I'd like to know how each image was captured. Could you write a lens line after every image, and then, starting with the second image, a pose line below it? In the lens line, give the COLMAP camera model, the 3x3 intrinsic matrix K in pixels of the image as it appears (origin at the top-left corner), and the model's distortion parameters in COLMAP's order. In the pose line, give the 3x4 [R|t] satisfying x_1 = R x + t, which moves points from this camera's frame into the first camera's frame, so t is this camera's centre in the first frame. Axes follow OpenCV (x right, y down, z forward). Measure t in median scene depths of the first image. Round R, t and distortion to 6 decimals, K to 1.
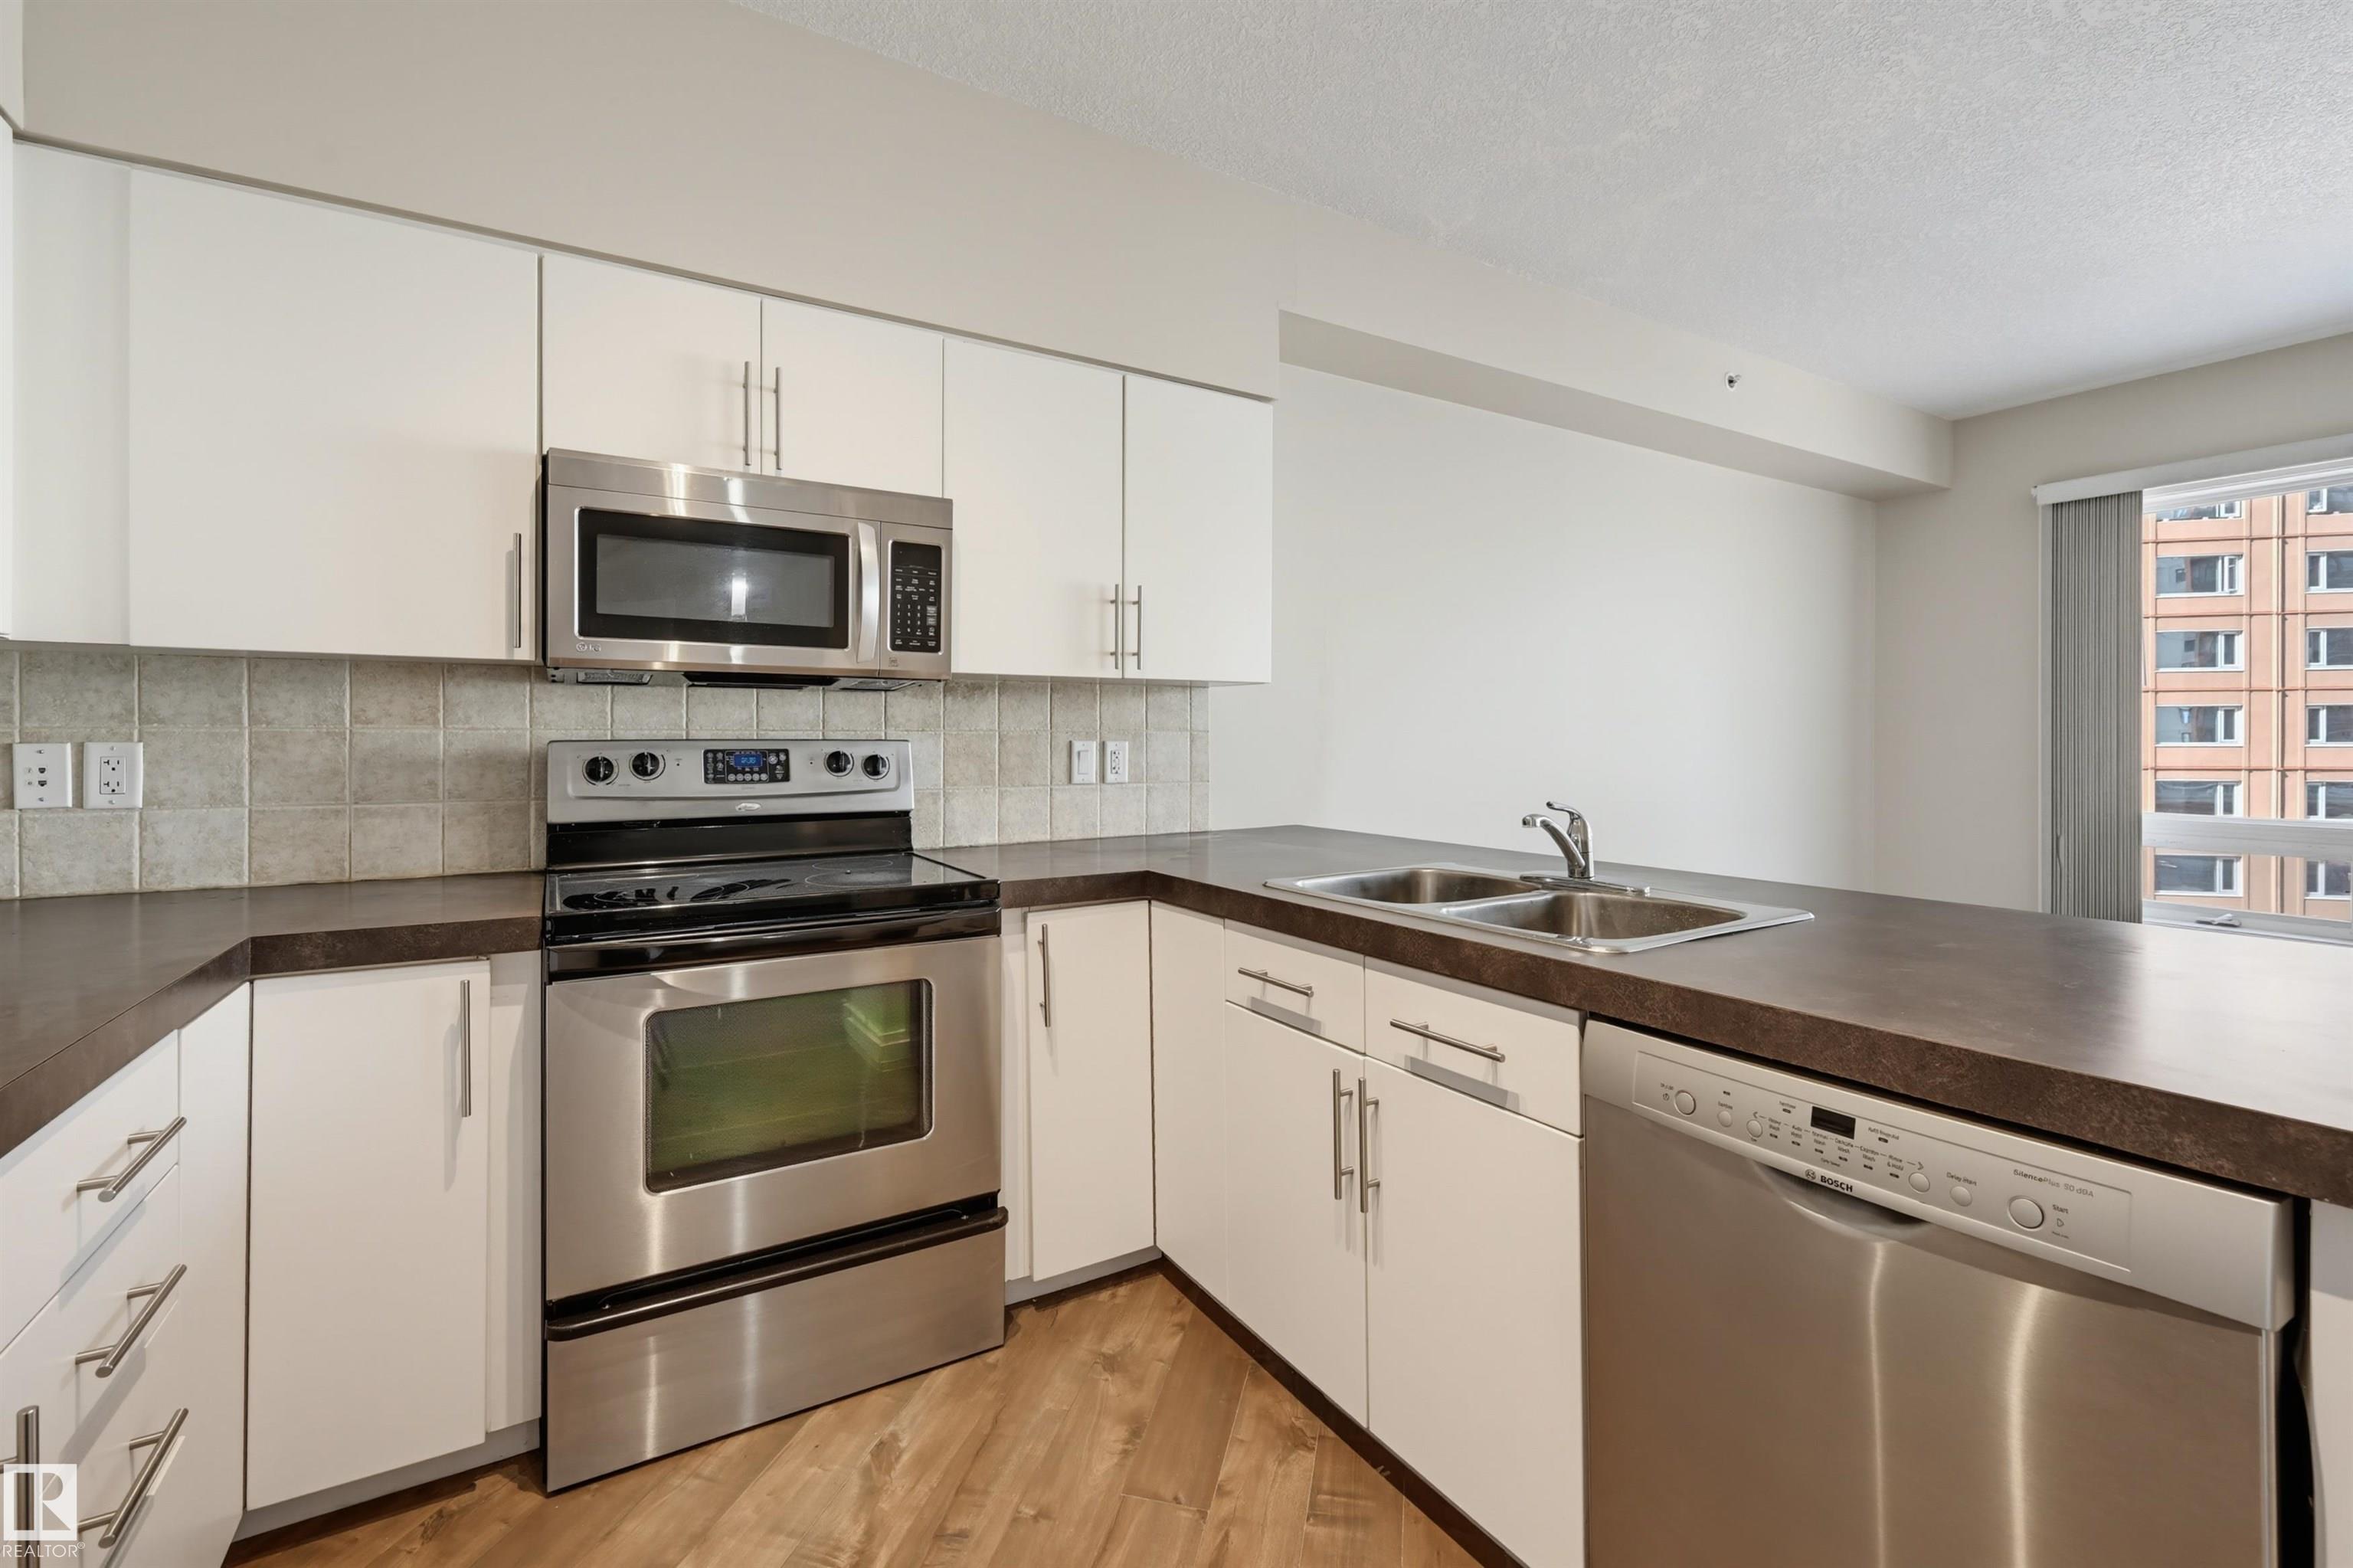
lens RADIAL K [[1016.8, 0, 1180.0], [0, 1016.8, 737.2], [0, 0, 1]] dist [-0.002856, -0.000031]
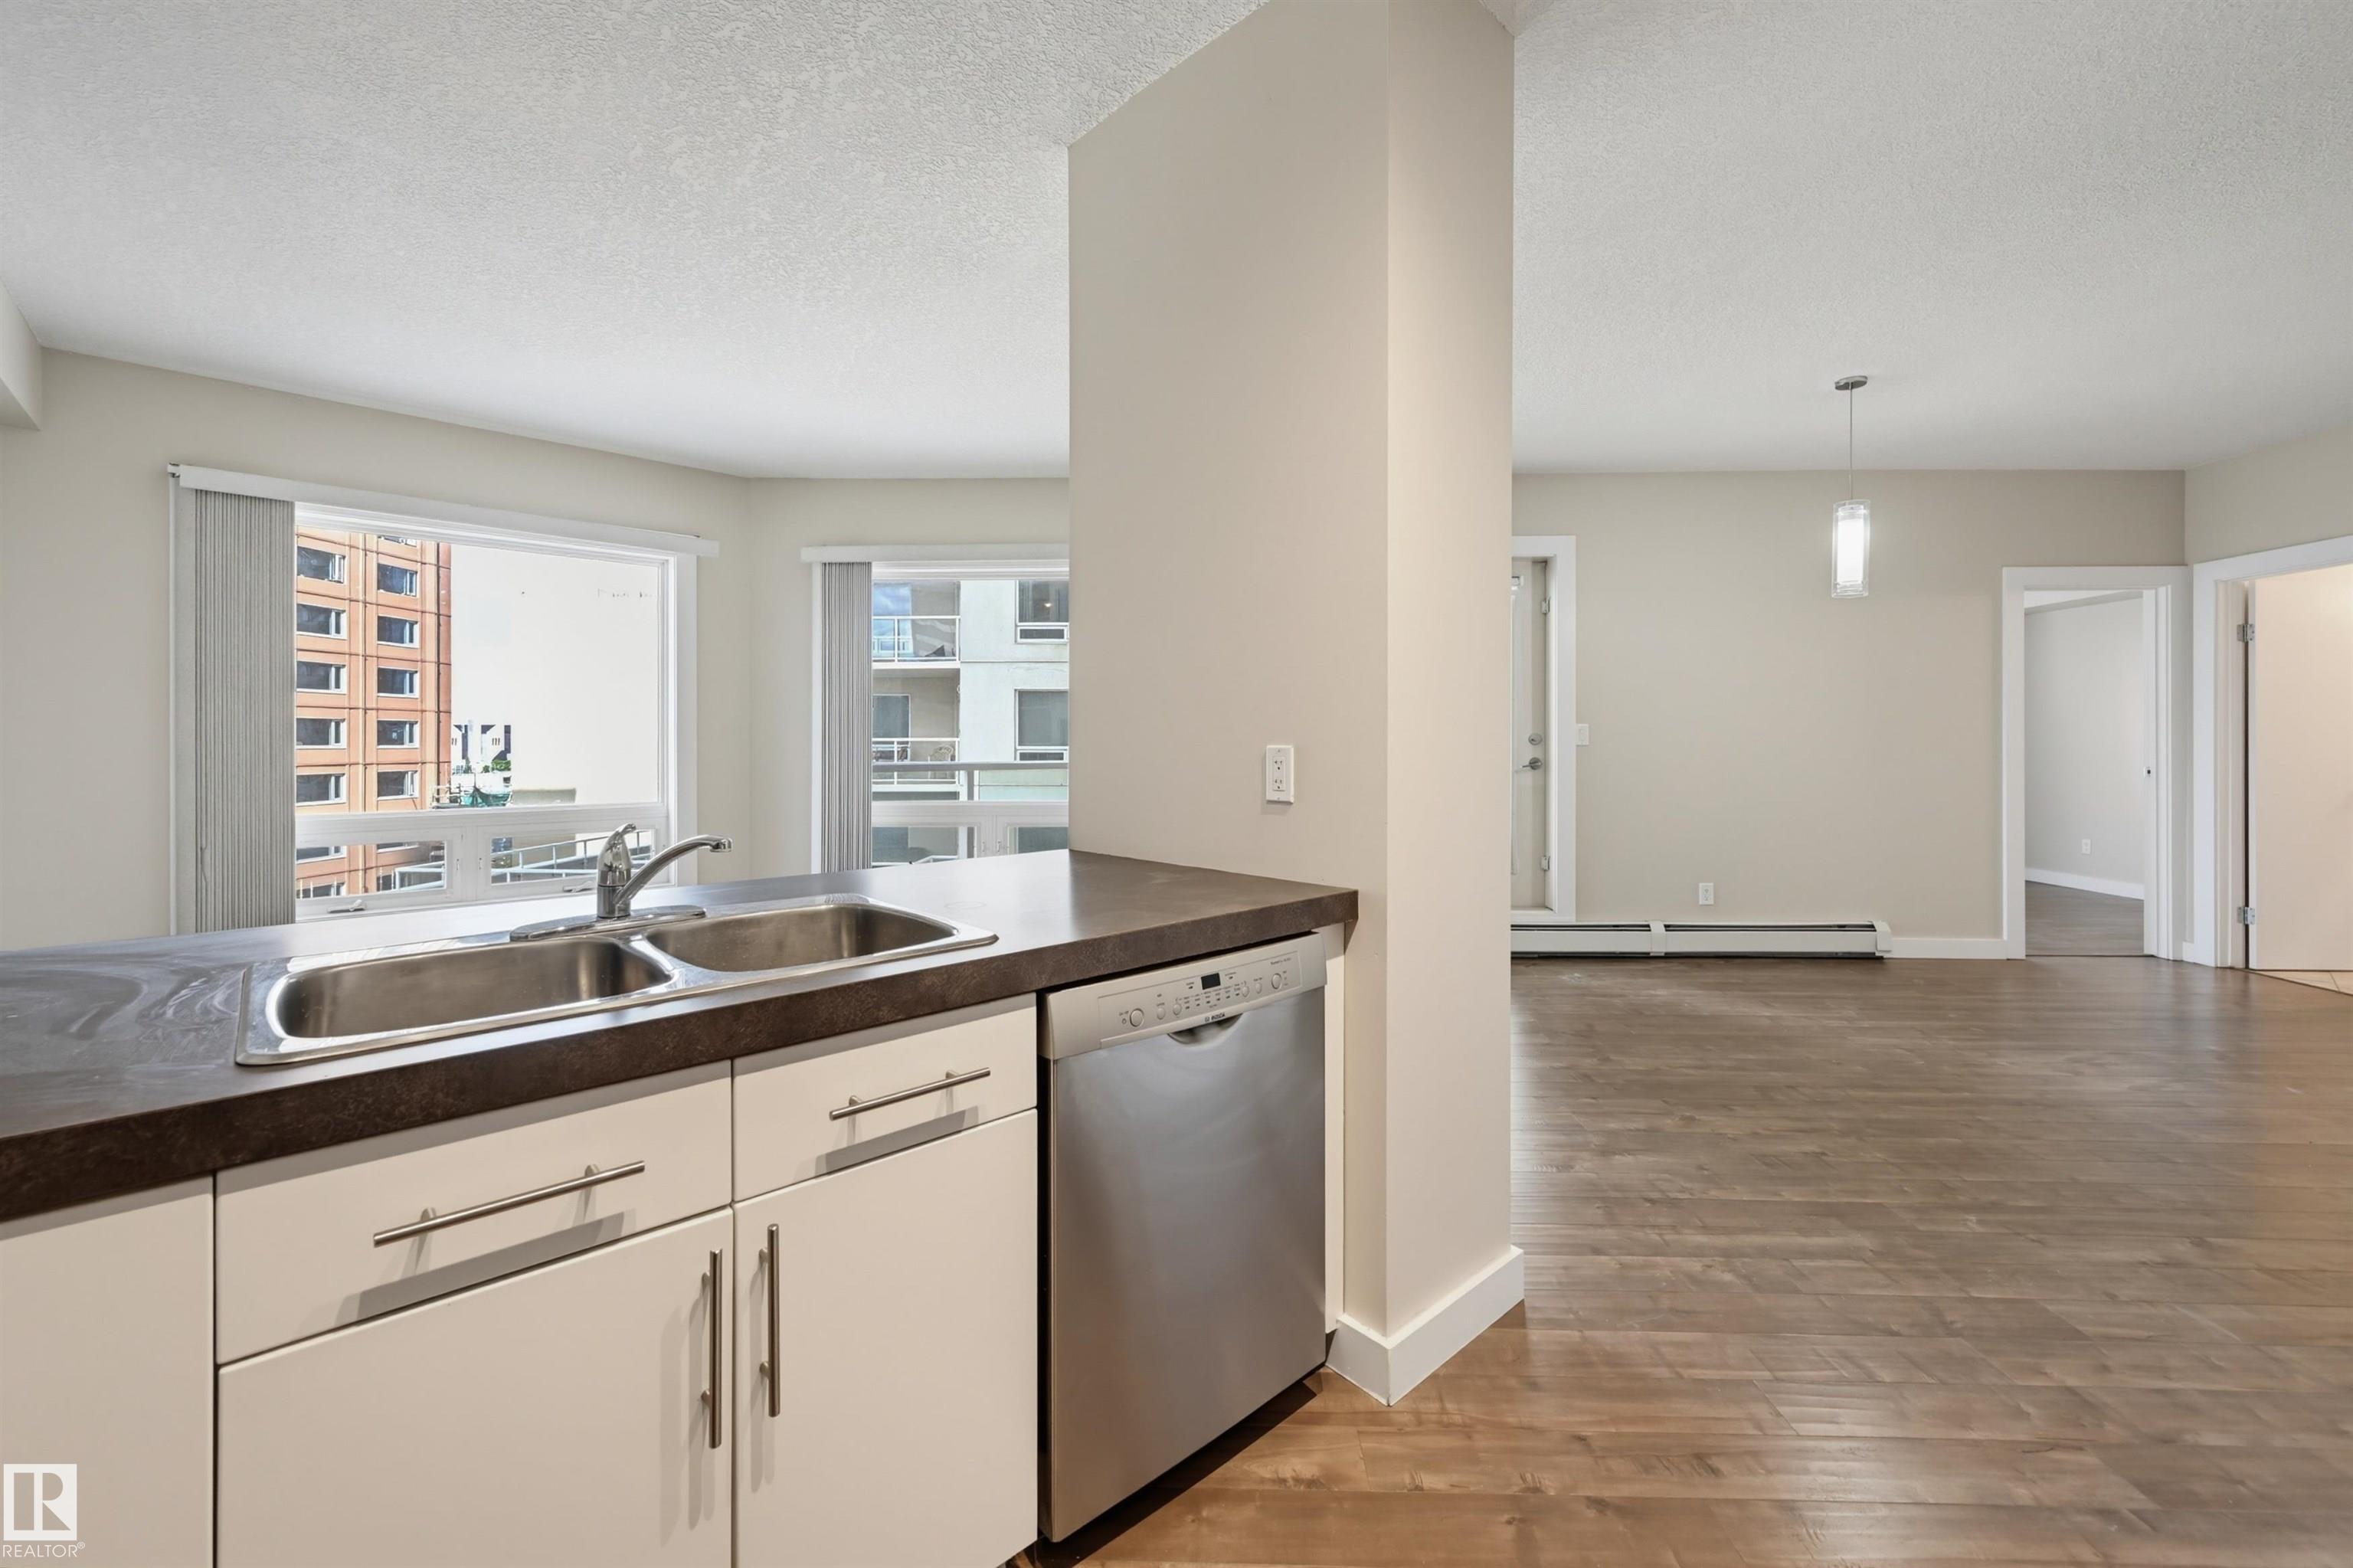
lens RADIAL K [[967.4, 0, 1180.5], [0, 967.4, 739.4], [0, 0, 1]] dist [0.001986, 0.000395]
pose [[-0.207161, 0.003741, 0.978300, -0.403033], [0.000399, 0.999993, -0.003739, 0.002559], [-0.978307, -0.000384, -0.207162, 0.656080]]
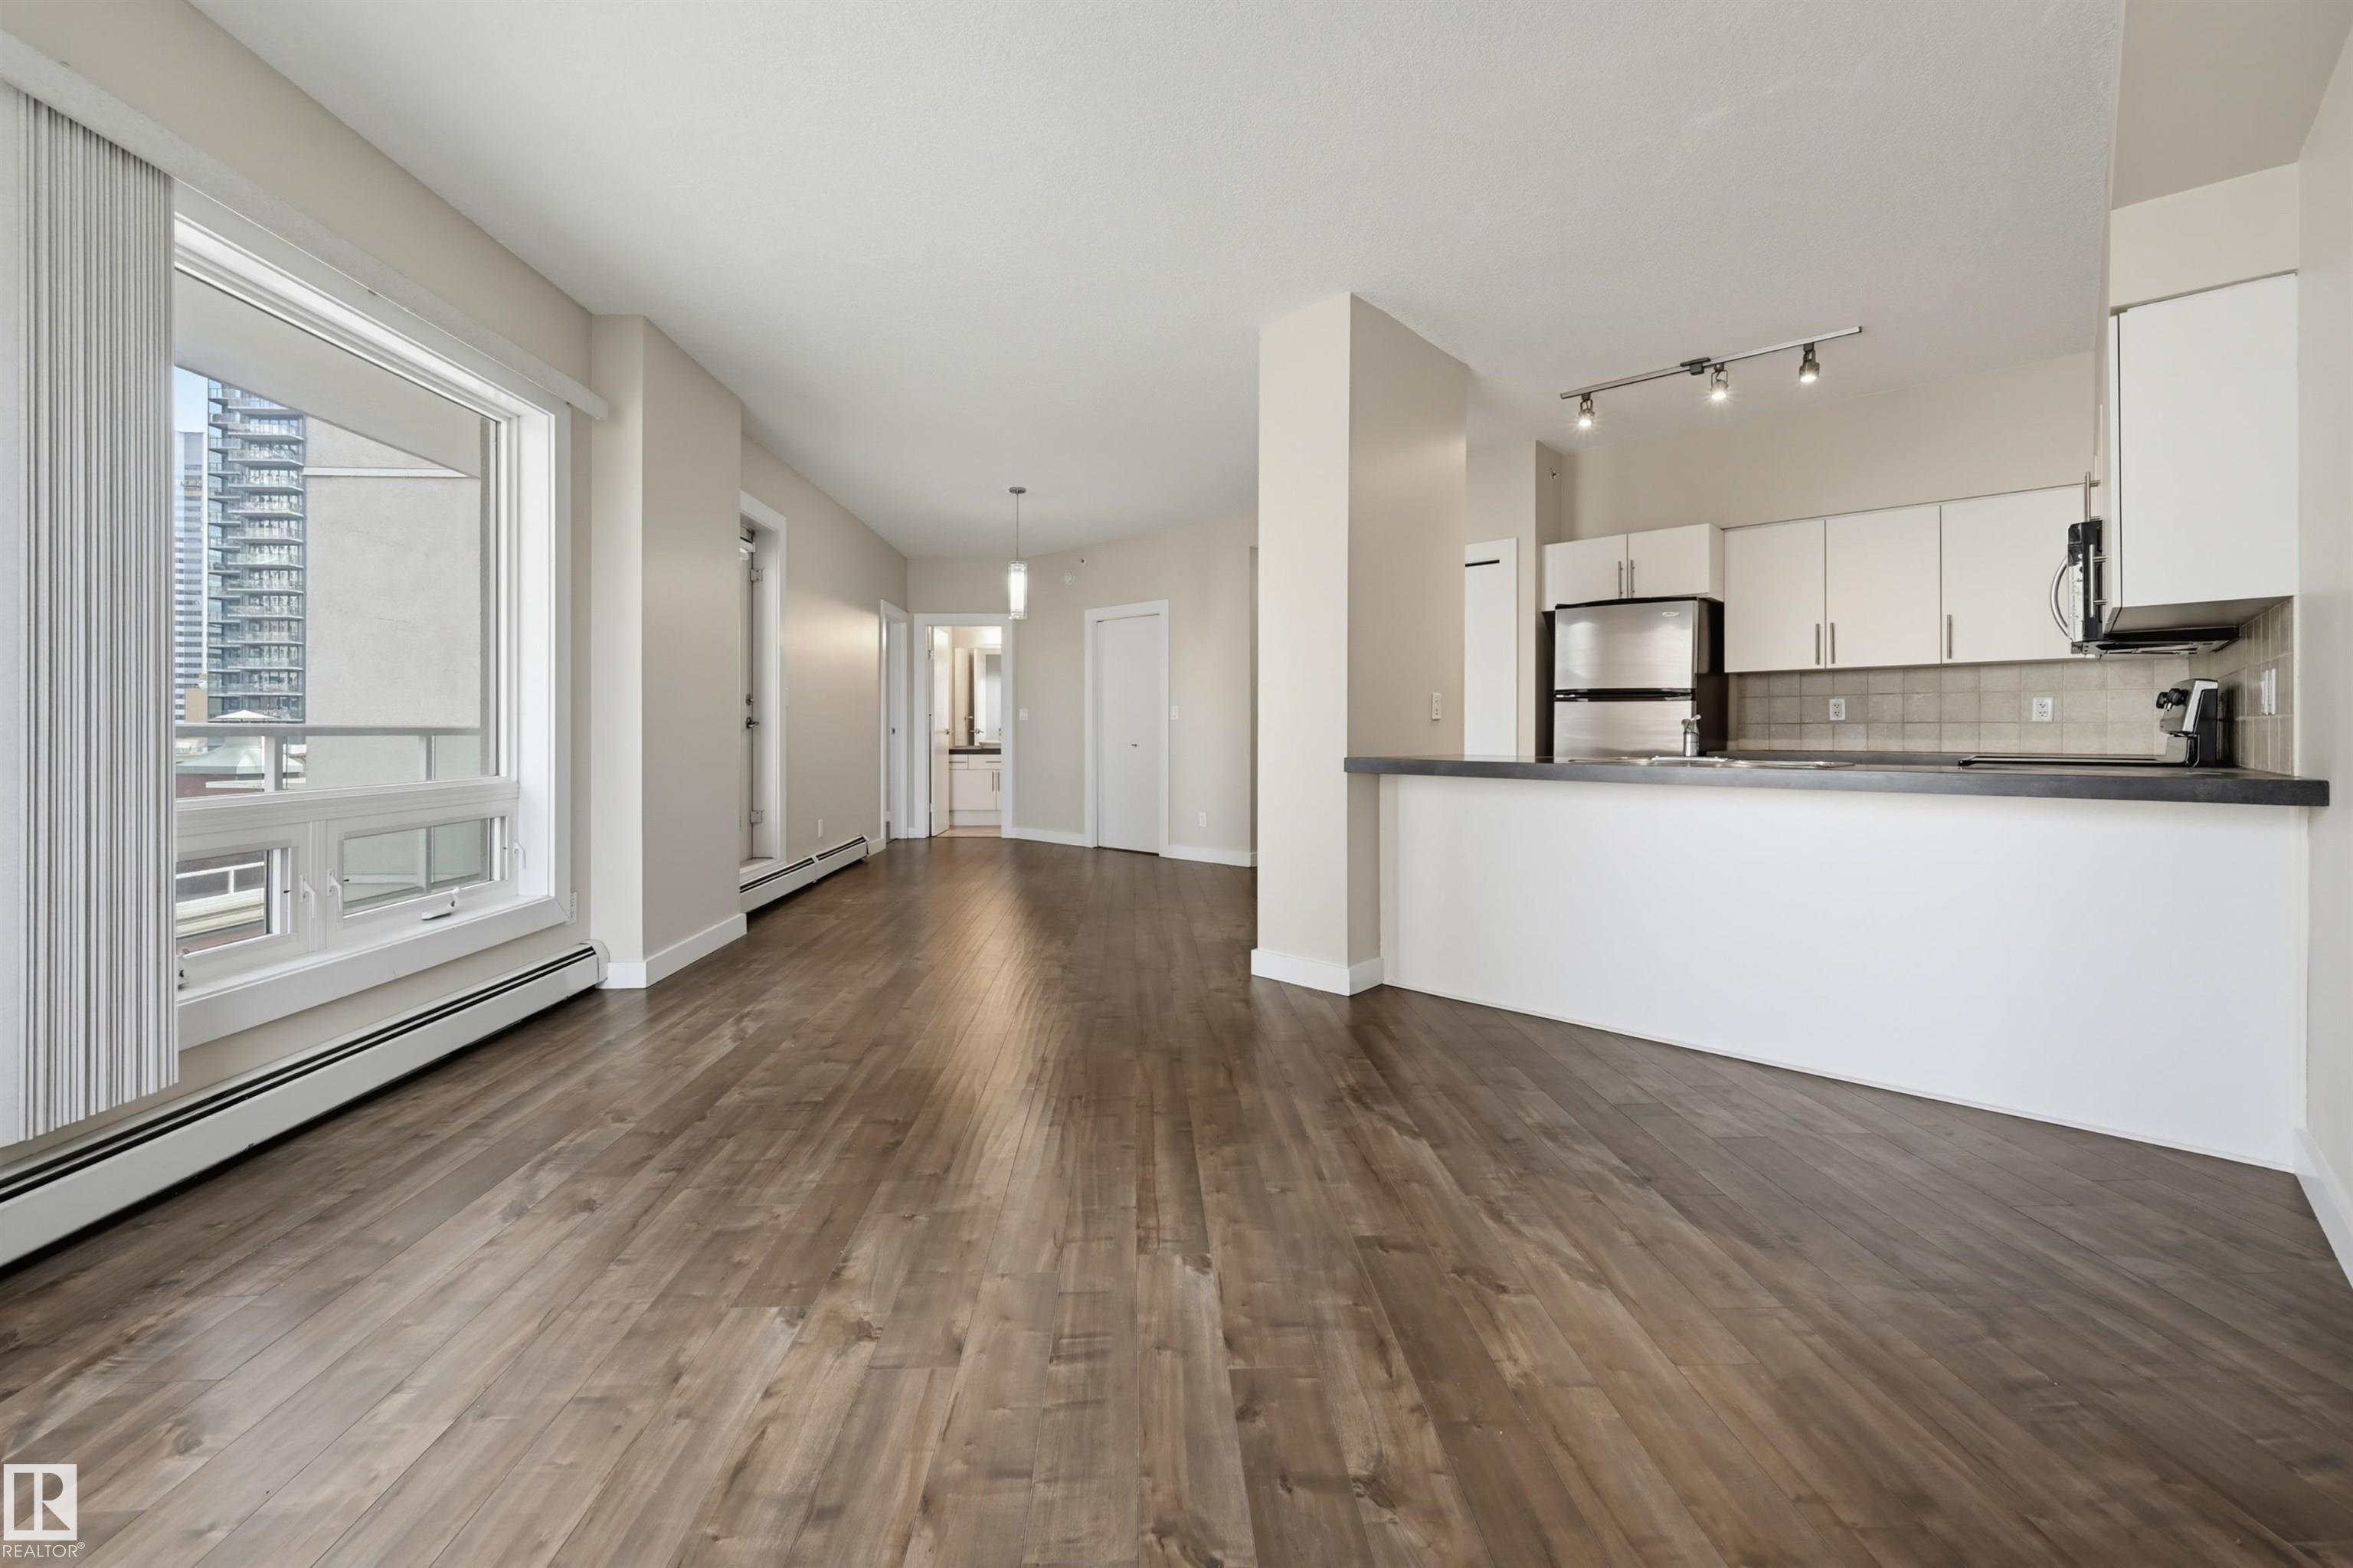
lens RADIAL K [[967.4, 0, 1180.5], [0, 967.4, 739.4], [0, 0, 1]] dist [0.001986, 0.000395]
pose [[-0.959995, 0.001070, -0.280015, 1.587729], [-0.001122, 0.999970, 0.007668, 0.084578], [0.280015, 0.007676, -0.959965, 2.185382]]
